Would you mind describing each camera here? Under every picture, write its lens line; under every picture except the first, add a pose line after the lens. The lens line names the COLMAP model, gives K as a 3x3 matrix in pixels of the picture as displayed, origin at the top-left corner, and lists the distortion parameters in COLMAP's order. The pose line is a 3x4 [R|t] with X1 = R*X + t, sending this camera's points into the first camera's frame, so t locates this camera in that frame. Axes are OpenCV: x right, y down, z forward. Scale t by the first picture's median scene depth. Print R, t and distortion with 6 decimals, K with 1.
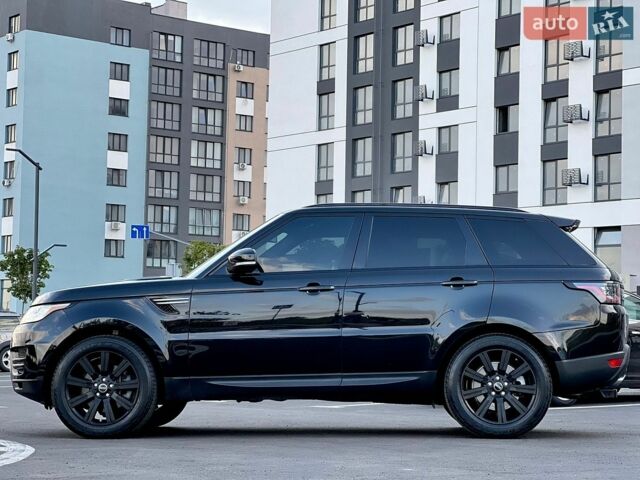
lens RADIAL K [[1455.8, 0, 320.0], [0, 1455.8, 240.0], [0, 0, 1]] dist [0.059527, 1.100509]
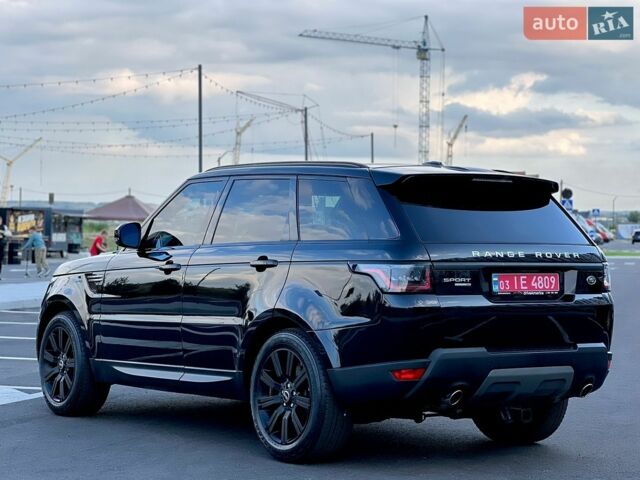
lens RADIAL K [[1455.8, 0, 320.0], [0, 1455.8, 240.0], [0, 0, 1]] dist [0.059527, 1.100509]
pose [[0.618265, -0.003979, -0.785960, 0.085885], [0.057767, 0.997513, 0.040392, -0.001577], [0.783844, -0.070375, 0.616957, 0.061642]]
